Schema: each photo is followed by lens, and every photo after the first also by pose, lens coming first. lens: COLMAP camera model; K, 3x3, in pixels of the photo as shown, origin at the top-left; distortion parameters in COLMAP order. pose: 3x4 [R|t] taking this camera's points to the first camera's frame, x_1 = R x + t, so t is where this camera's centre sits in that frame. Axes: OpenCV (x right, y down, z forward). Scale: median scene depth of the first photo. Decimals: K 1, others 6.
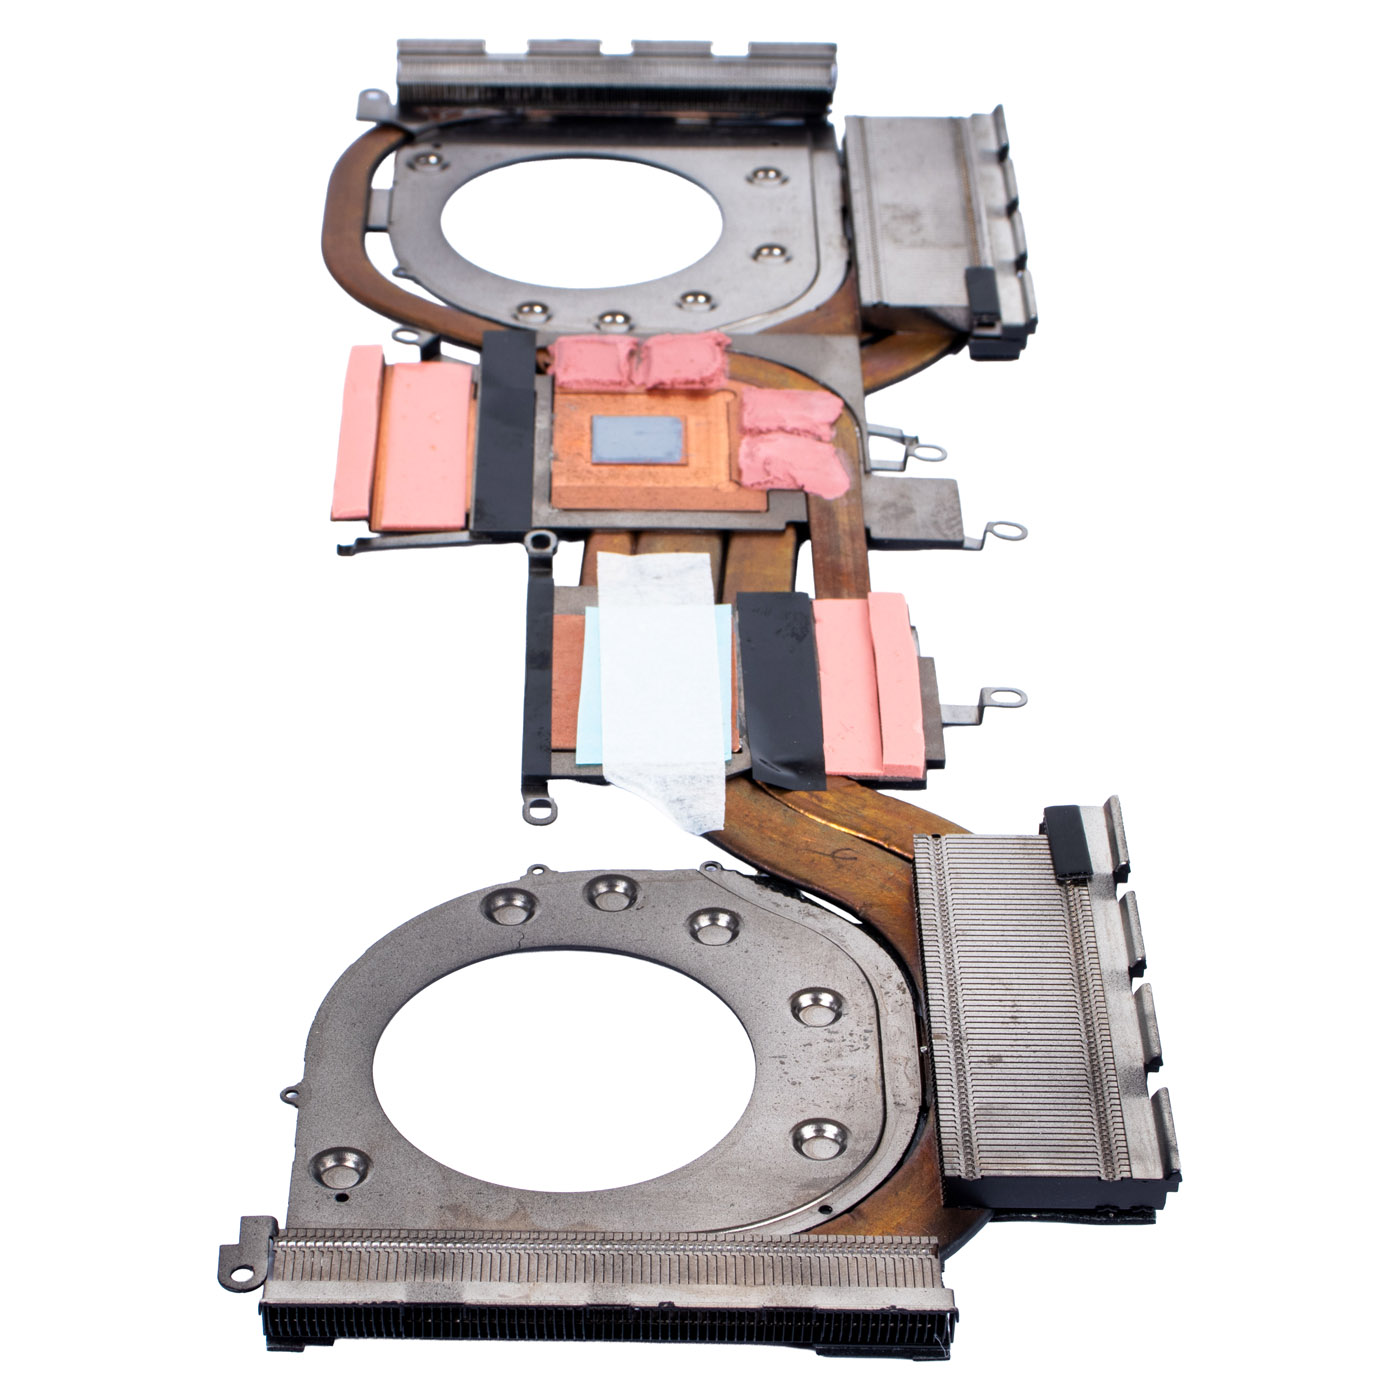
lens RADIAL K [[4011.3, 0, 608.3], [0, 4011.3, 699.9], [0, 0, 1]] dist [0.107881, 2.195600]
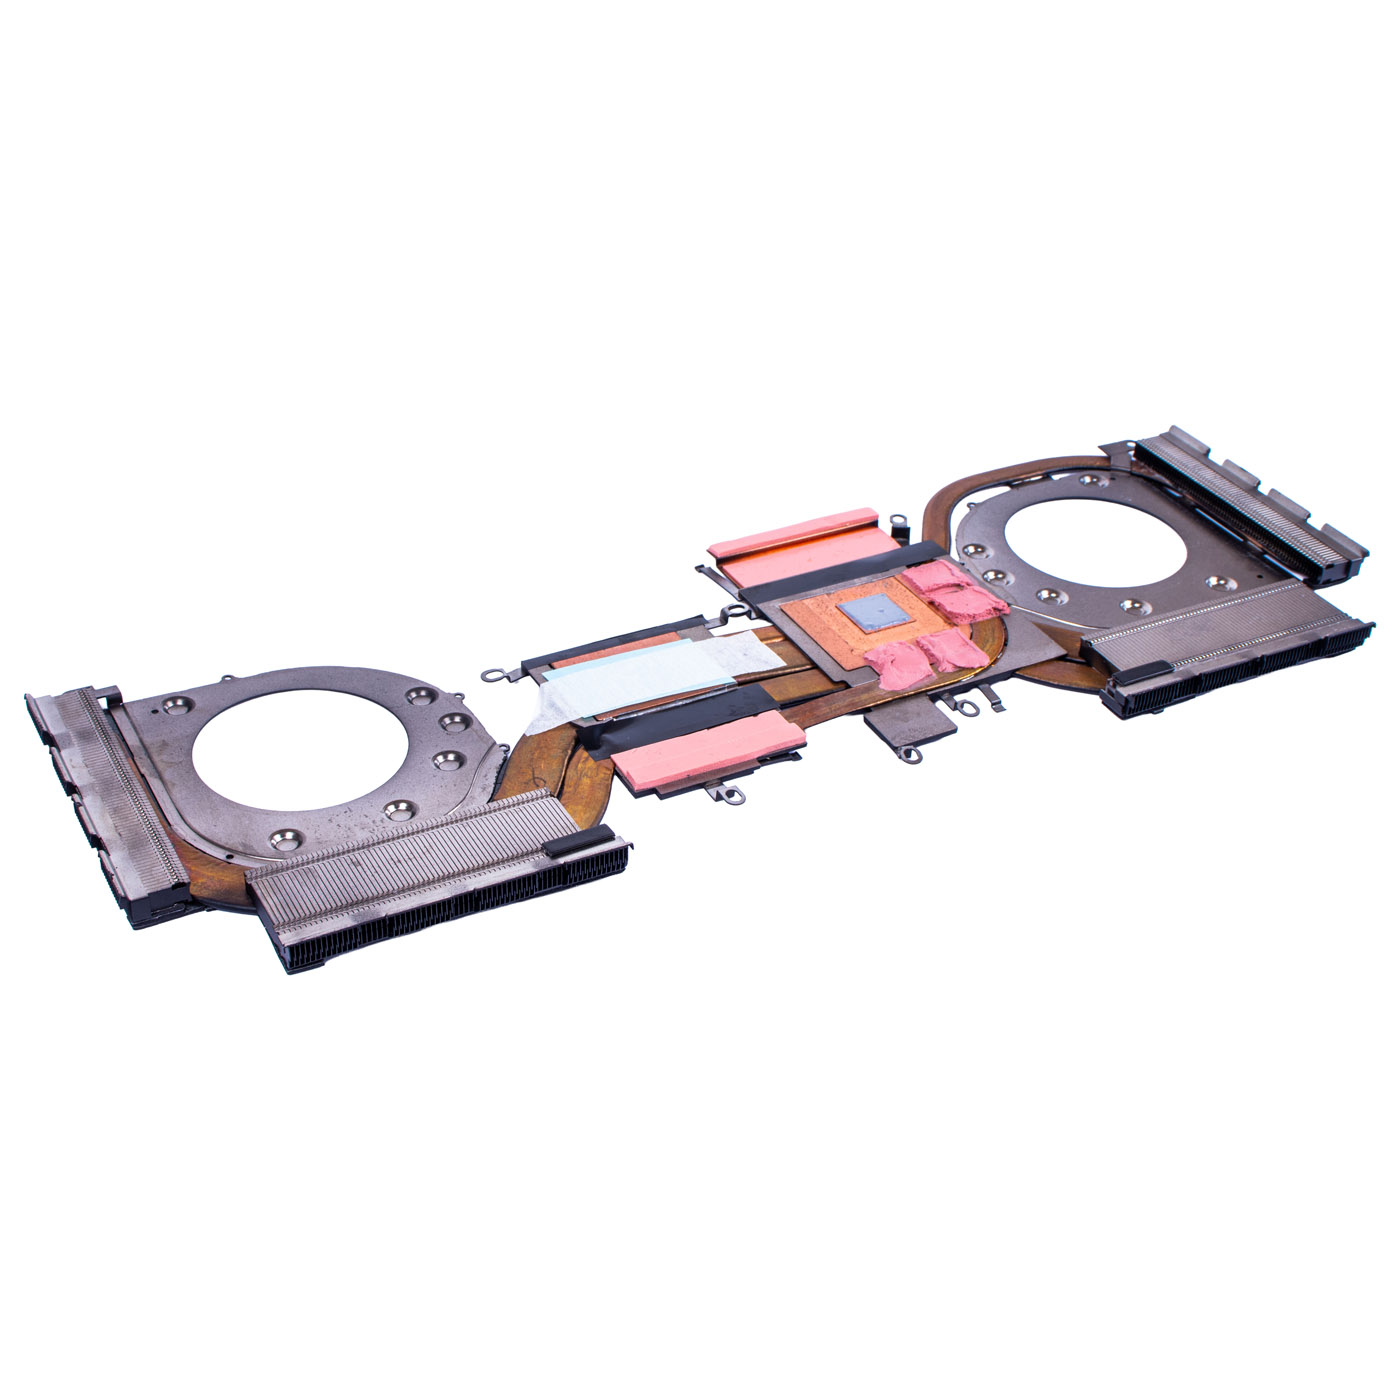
lens RADIAL K [[2101.7, 0, 664.9], [0, 2101.7, 698.9], [0, 0, 1]] dist [0.012583, 0.006752]
pose [[0.472125, 0.495068, -0.729387, 0.610625], [-0.532673, 0.819486, 0.211429, -0.173741], [0.702394, 0.288704, 0.650609, 0.427770]]
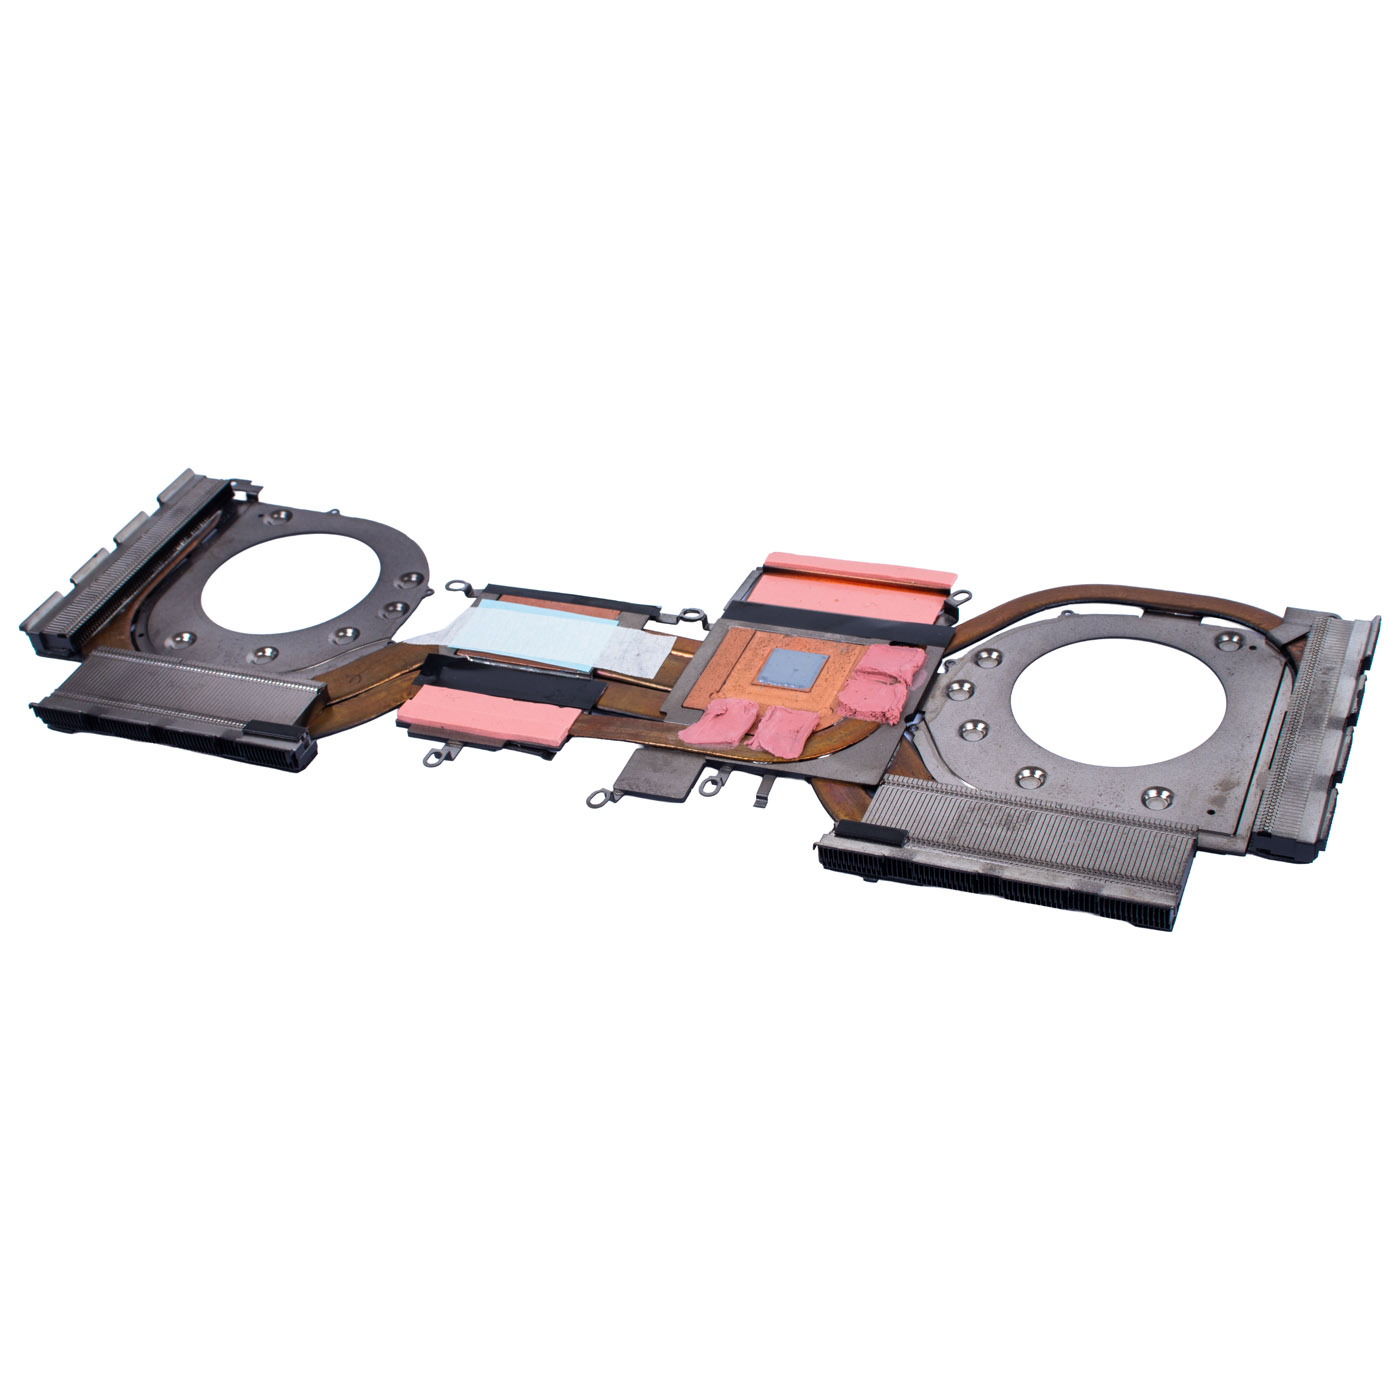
lens RADIAL K [[2101.7, 0, 664.9], [0, 2101.7, 698.9], [0, 0, 1]] dist [0.012583, 0.006752]
pose [[-0.375852, 0.589270, -0.715189, 0.622087], [-0.438488, 0.566816, 0.697458, -0.613324], [0.816372, 0.575744, 0.045349, 0.965459]]
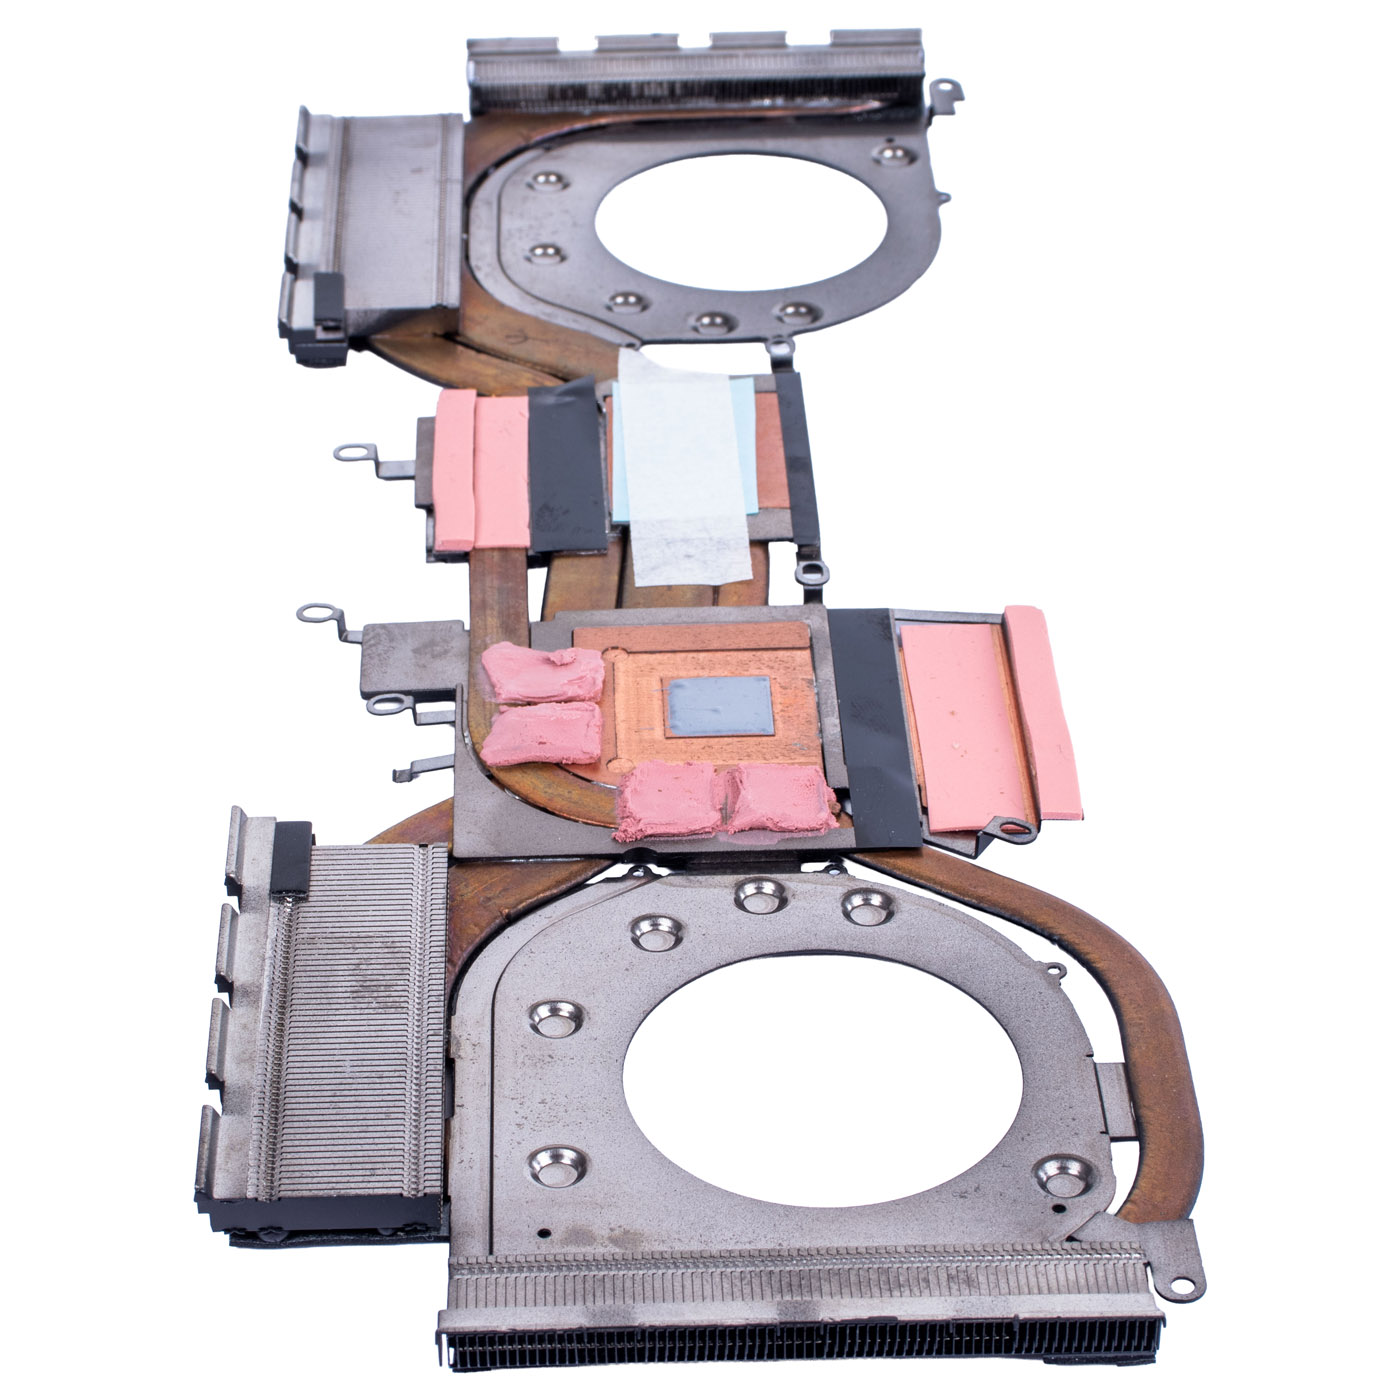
lens RADIAL K [[4011.3, 0, 608.3], [0, 4011.3, 699.9], [0, 0, 1]] dist [0.107881, 2.195600]
pose [[-0.999589, 0.026990, -0.009650, 0.041393], [0.000143, 0.341342, 0.939939, -0.918102], [0.028663, 0.939552, -0.341205, 1.343308]]
